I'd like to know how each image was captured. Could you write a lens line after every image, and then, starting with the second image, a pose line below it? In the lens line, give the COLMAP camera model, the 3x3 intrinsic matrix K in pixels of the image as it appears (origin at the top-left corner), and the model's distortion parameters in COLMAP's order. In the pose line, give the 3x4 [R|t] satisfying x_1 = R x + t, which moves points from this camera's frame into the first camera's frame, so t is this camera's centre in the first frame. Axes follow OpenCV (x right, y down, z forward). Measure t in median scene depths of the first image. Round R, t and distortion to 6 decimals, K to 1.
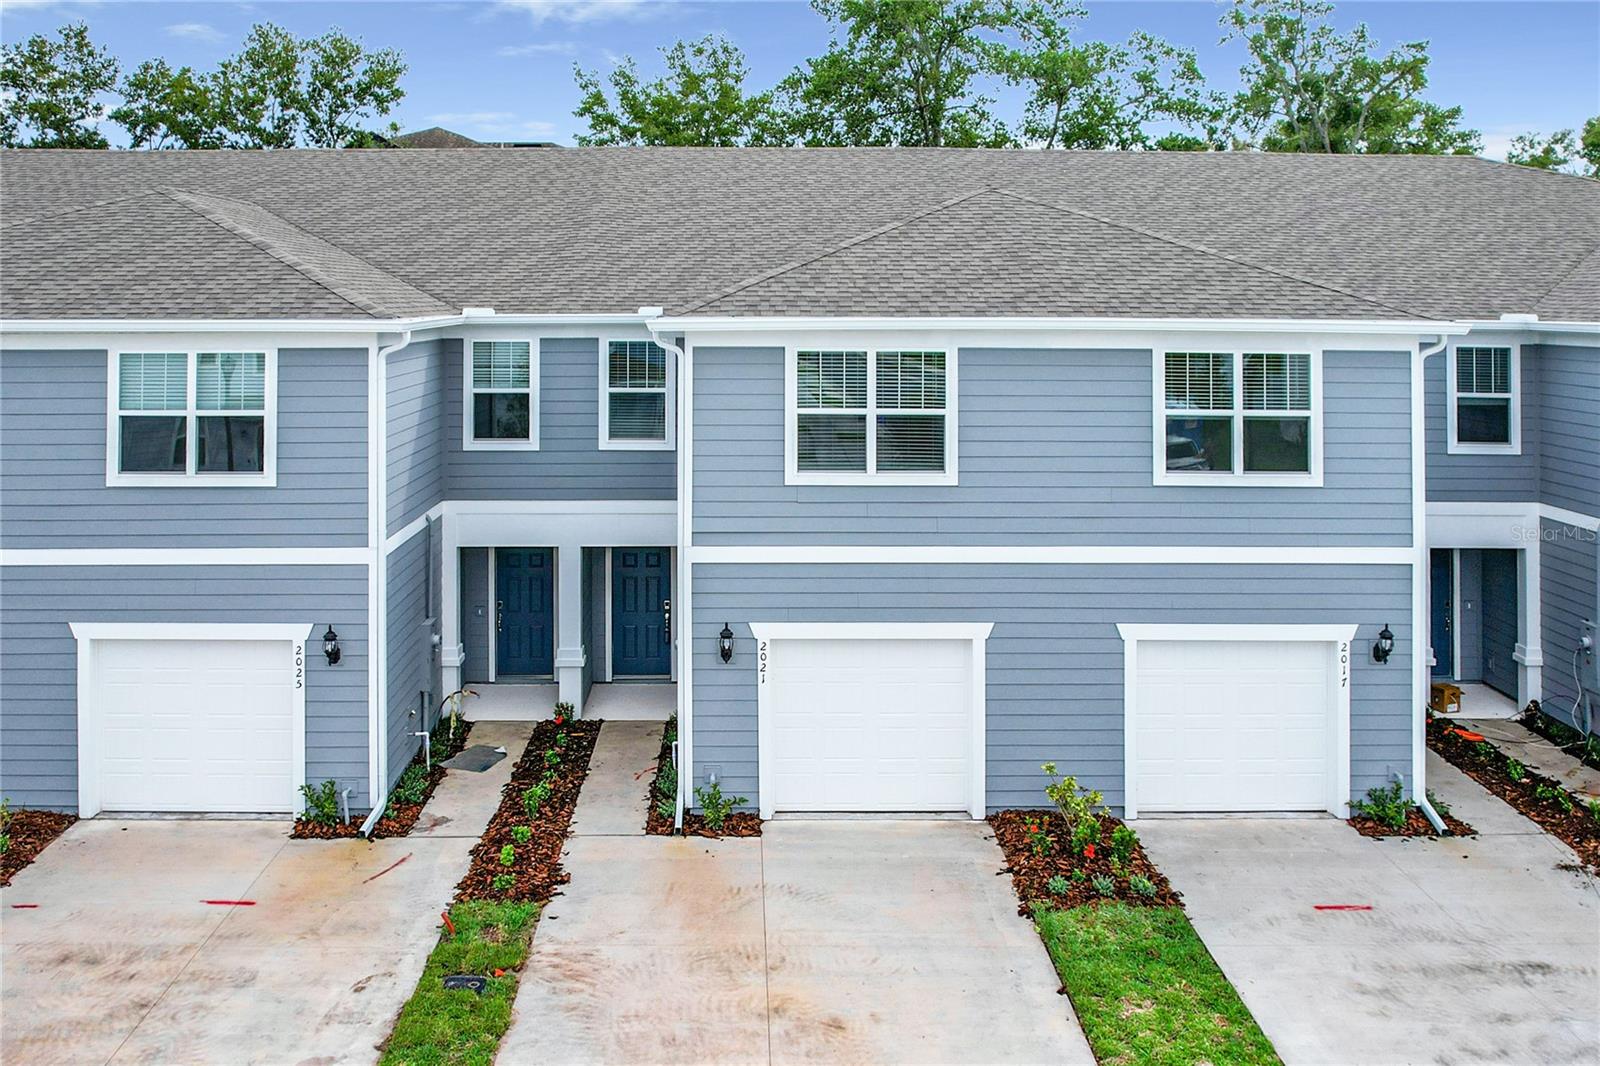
lens RADIAL K [[1040.9, 0, 798.4], [0, 1040.9, 530.0], [0, 0, 1]] dist [-0.022874, 0.005812]
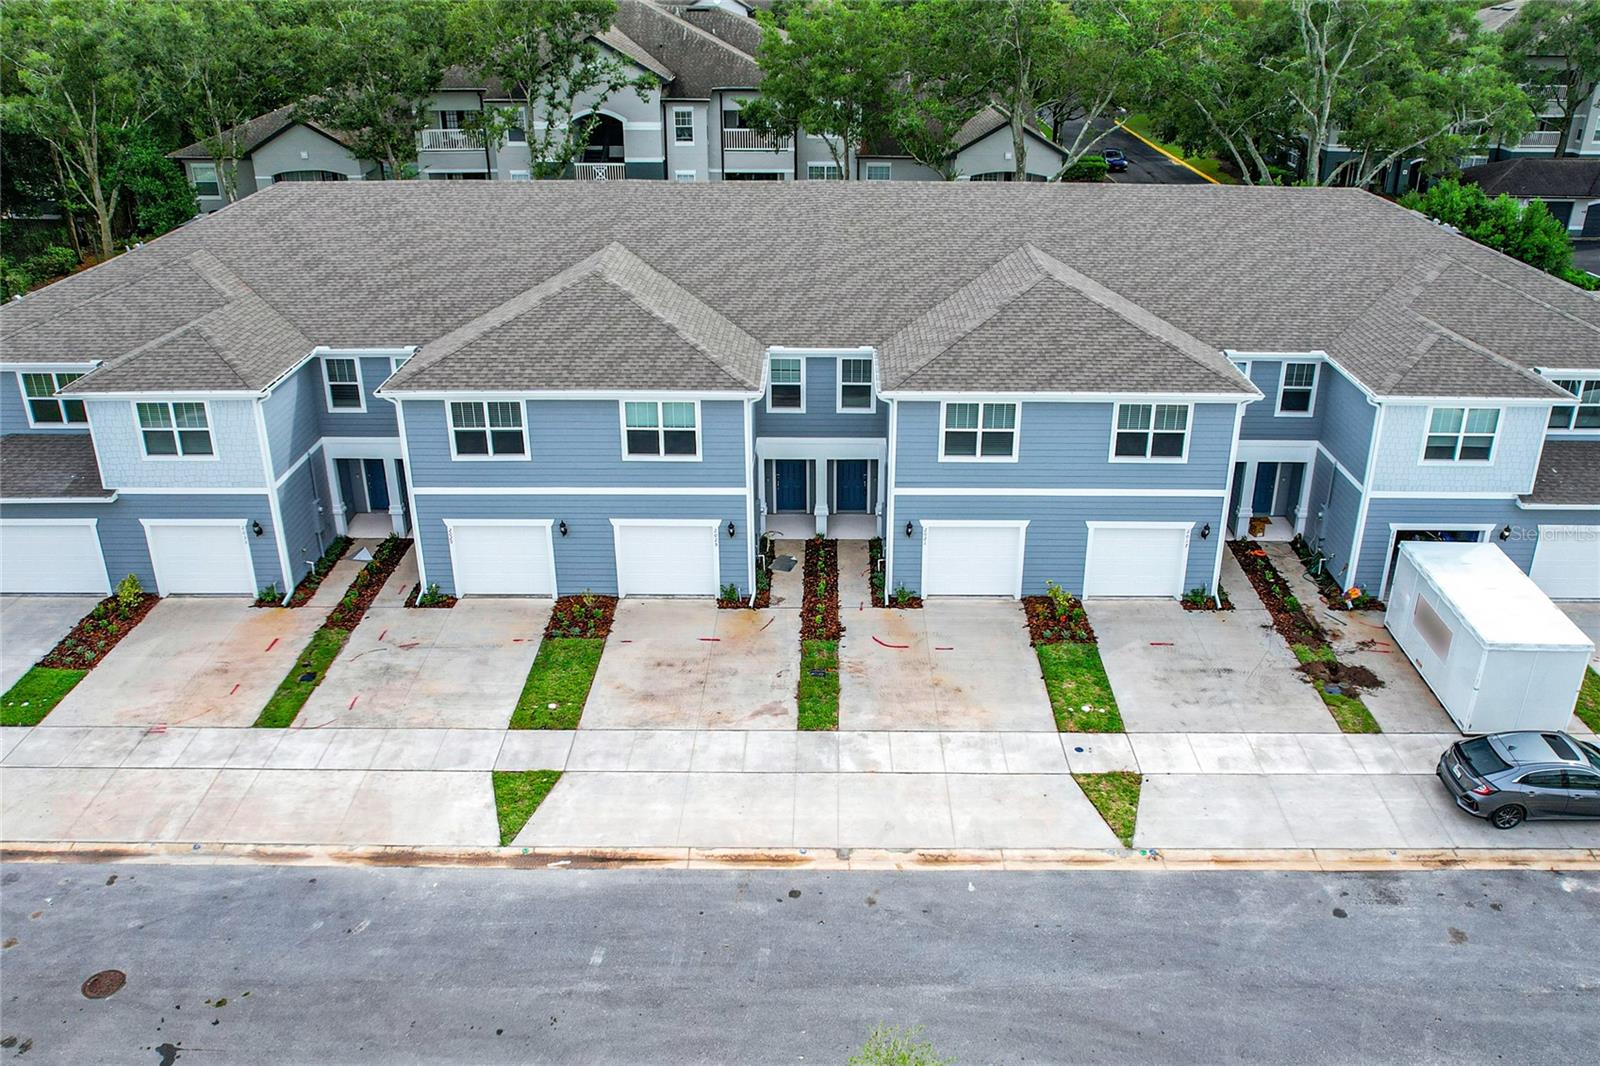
lens RADIAL K [[1281.3, 0, 832.1], [0, 1281.3, 514.1], [0, 0, 1]] dist [-0.028475, 0.002160]
pose [[0.999982, 0.005925, -0.000333, -0.234100], [-0.005292, 0.915731, 0.401757, -1.023583], [0.002686, -0.401748, 0.915746, -1.501382]]
